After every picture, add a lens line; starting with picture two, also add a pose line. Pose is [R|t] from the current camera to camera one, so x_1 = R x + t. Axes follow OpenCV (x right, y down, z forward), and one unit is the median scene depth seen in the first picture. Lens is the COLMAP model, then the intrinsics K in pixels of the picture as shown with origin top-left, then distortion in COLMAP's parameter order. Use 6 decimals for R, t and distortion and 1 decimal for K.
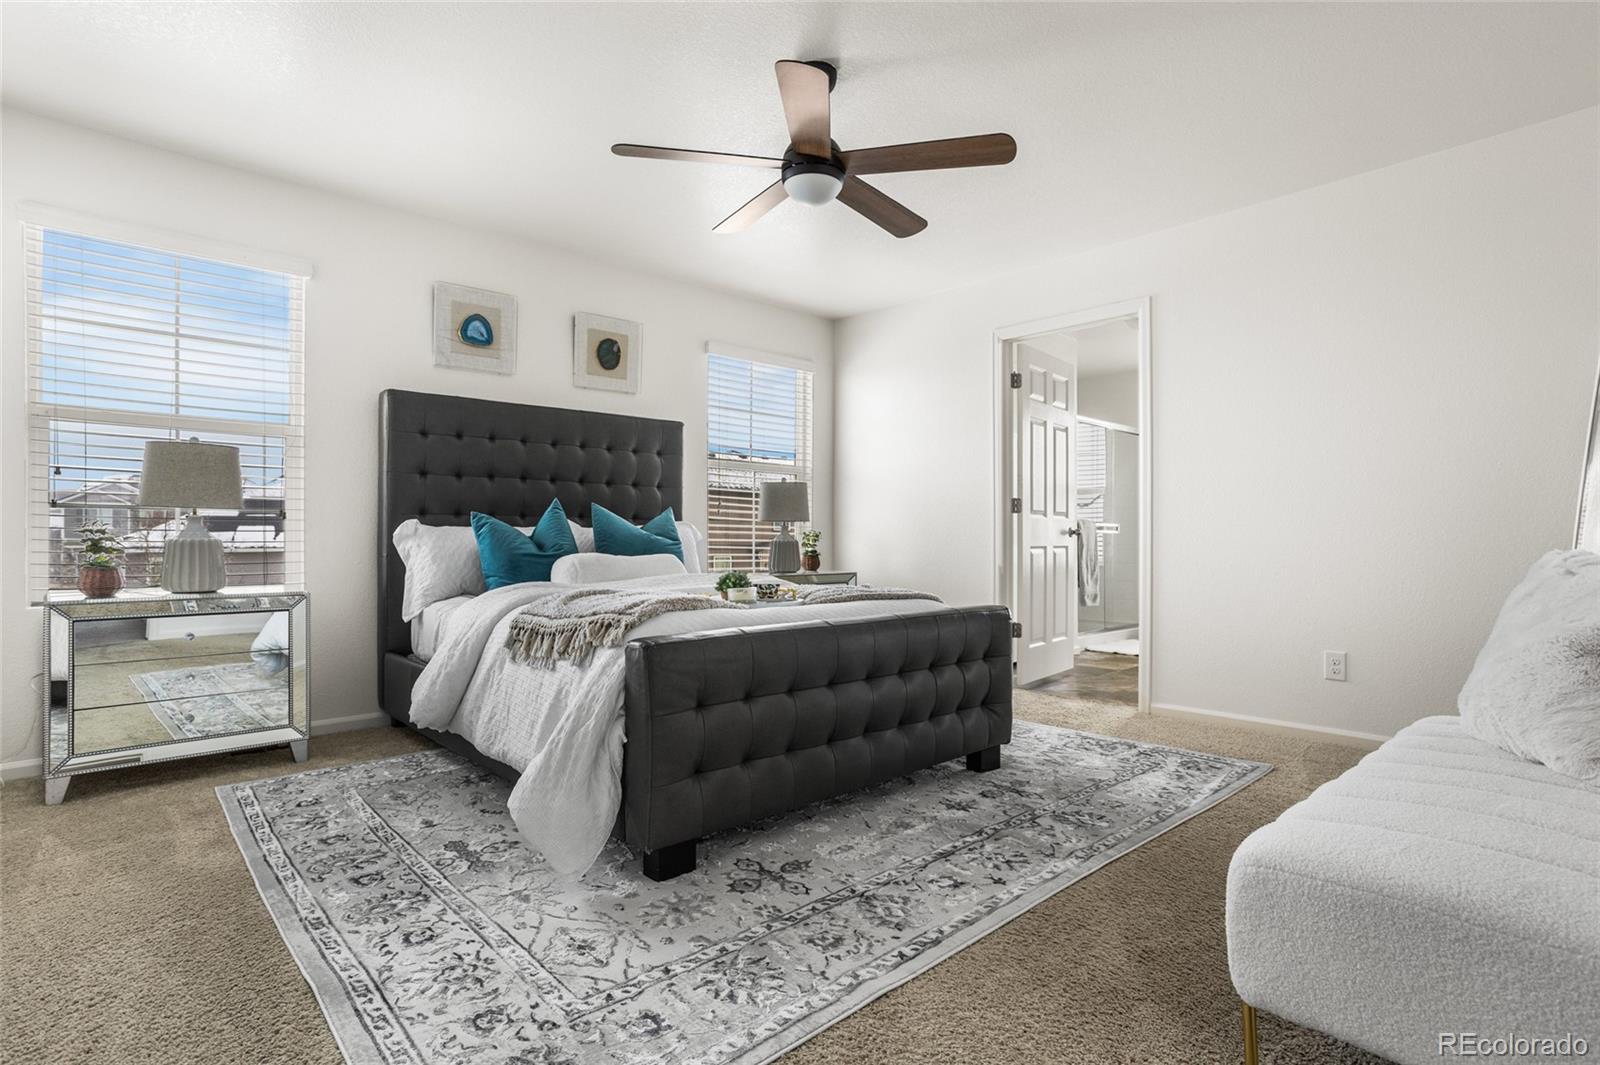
lens RADIAL K [[791.0, 0, 792.2], [0, 791.0, 511.0], [0, 0, 1]] dist [-0.012762, 0.000699]
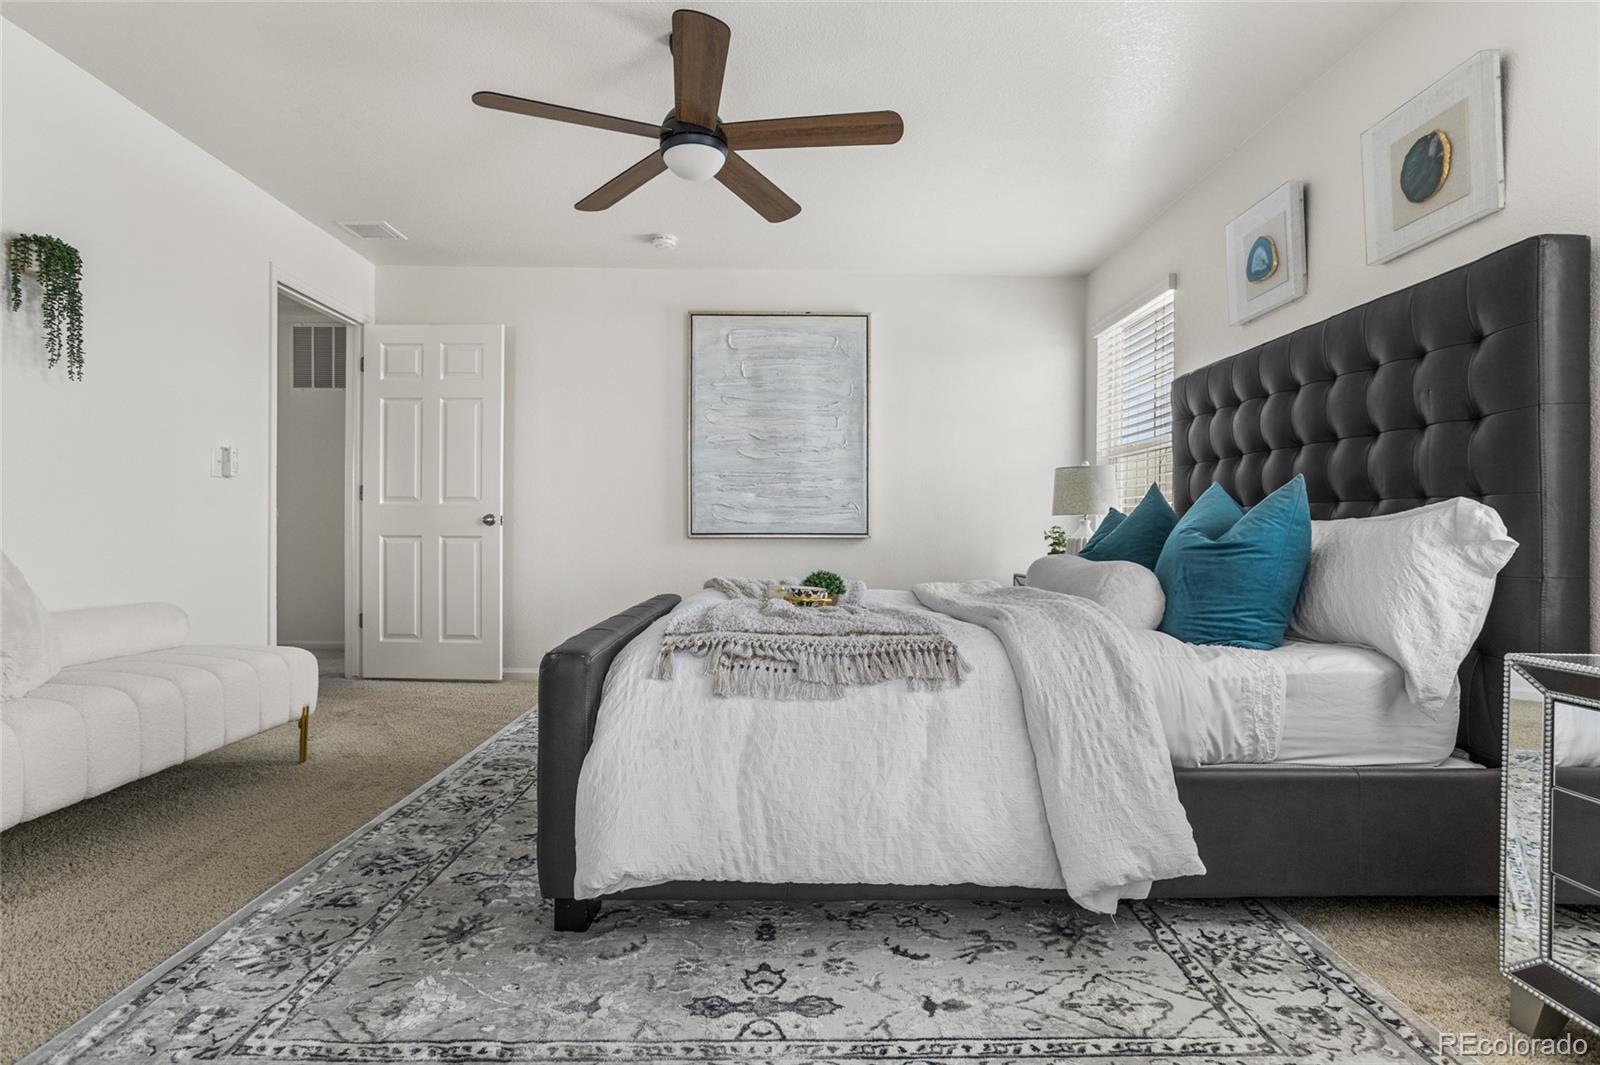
lens RADIAL K [[808.0, 0, 800.0], [0, 808.0, 532.5], [0, 0, 1]] dist [-0.053387, 0.039912]
pose [[-0.650749, -0.008145, -0.759250, 0.447825], [0.012598, 0.999689, -0.021522, 0.037791], [0.759189, -0.023570, -0.650444, 1.158137]]
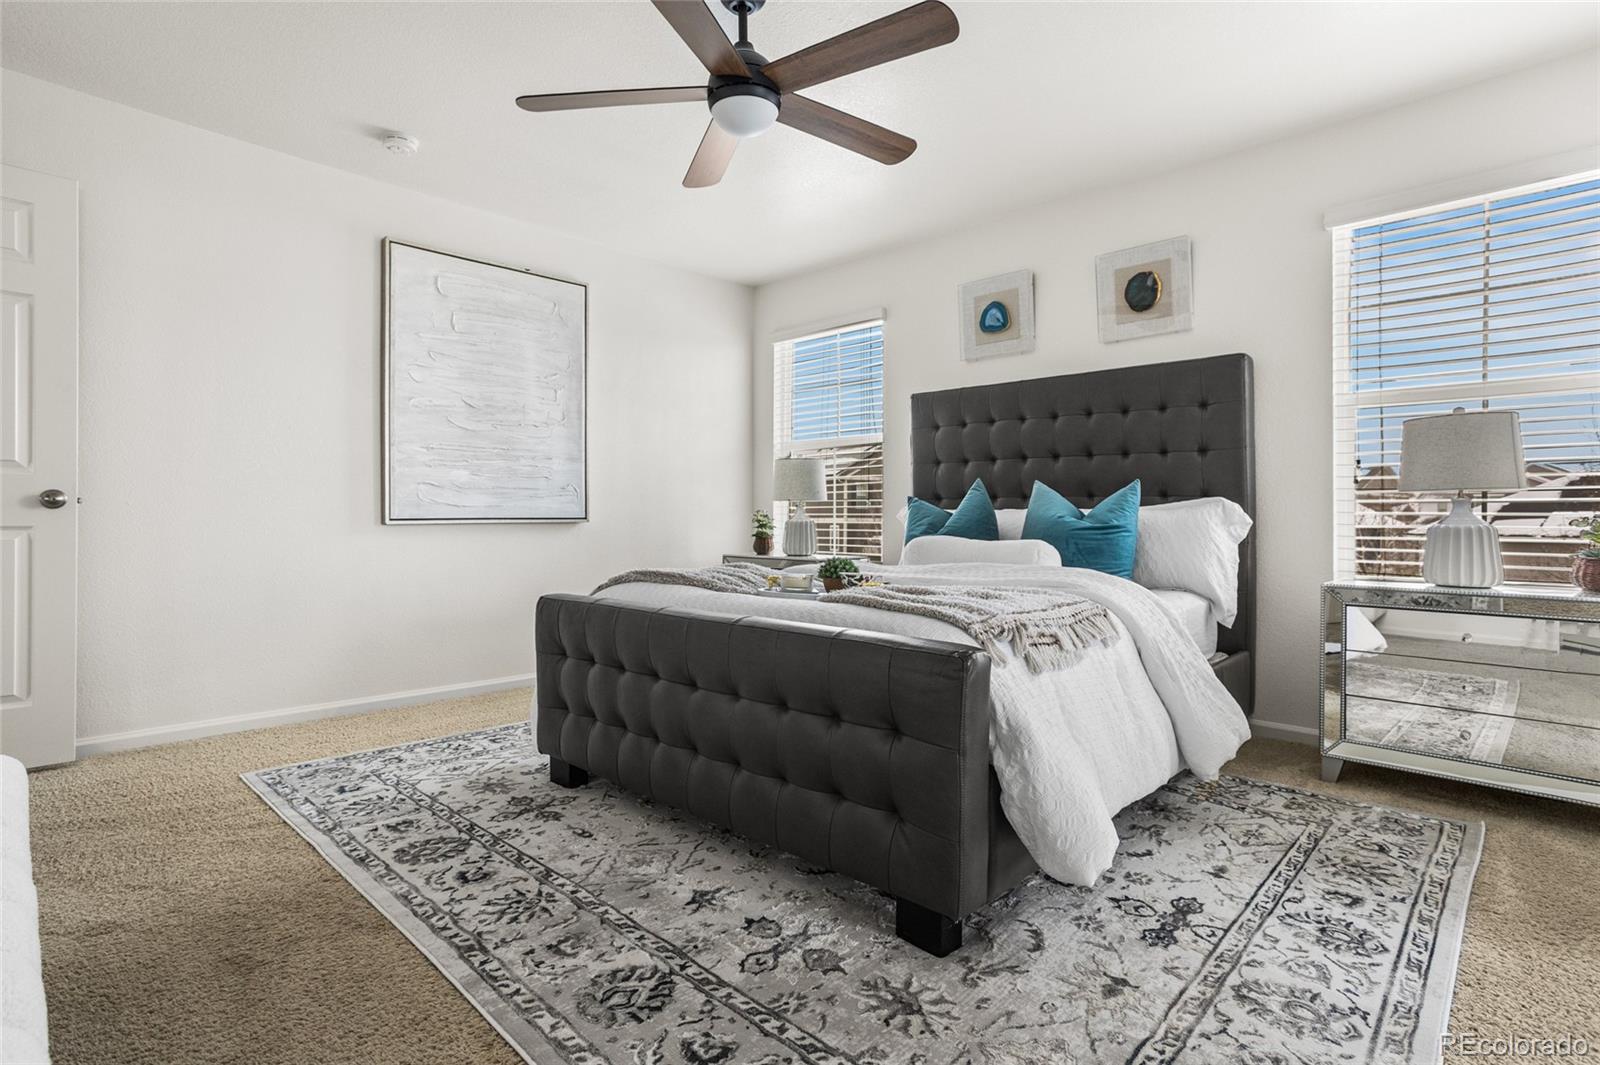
lens RADIAL K [[791.0, 0, 792.2], [0, 791.0, 511.0], [0, 0, 1]] dist [-0.012762, 0.000699]
pose [[0.081904, -0.008876, -0.996601, 0.595497], [0.025020, 0.999663, -0.006847, 0.020071], [0.996326, -0.024375, 0.082099, 0.658095]]
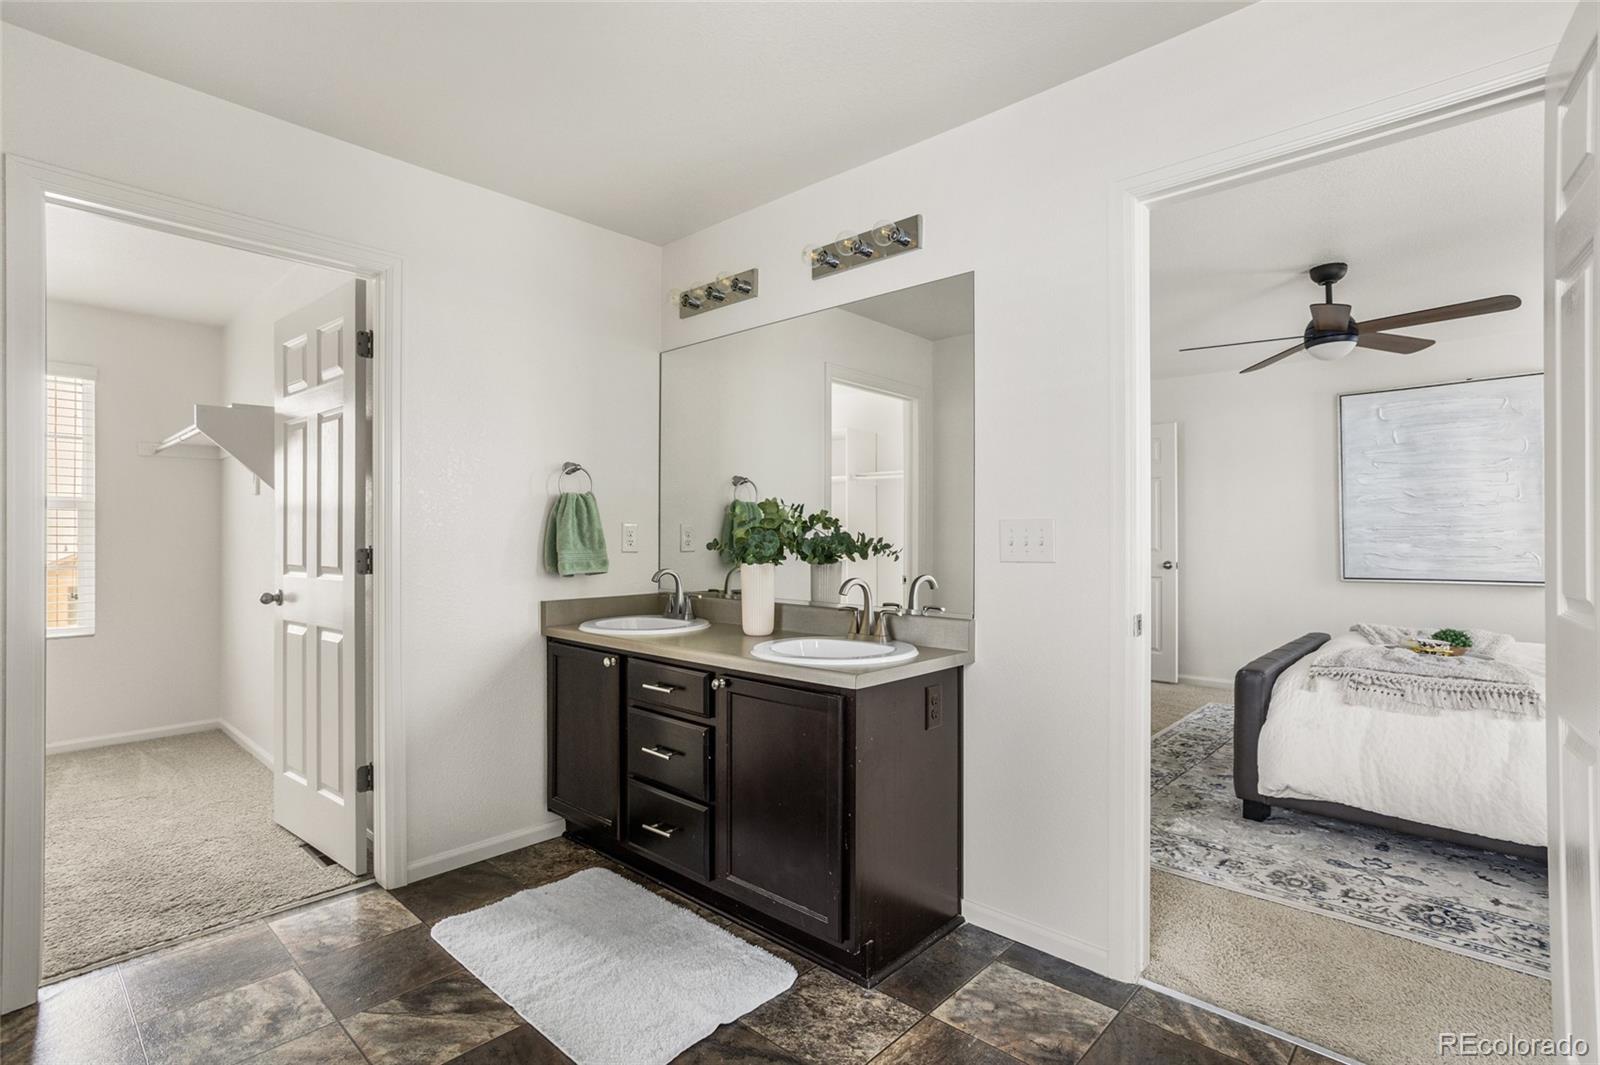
lens RADIAL K [[783.3, 0, 790.5], [0, 783.3, 531.6], [0, 0, 1]] dist [-0.044113, 0.030402]
pose [[-0.996037, -0.001102, -0.088928, 0.740559], [0.002086, 0.999359, -0.035747, -0.023134], [0.088910, -0.035791, -0.995396, 1.531811]]
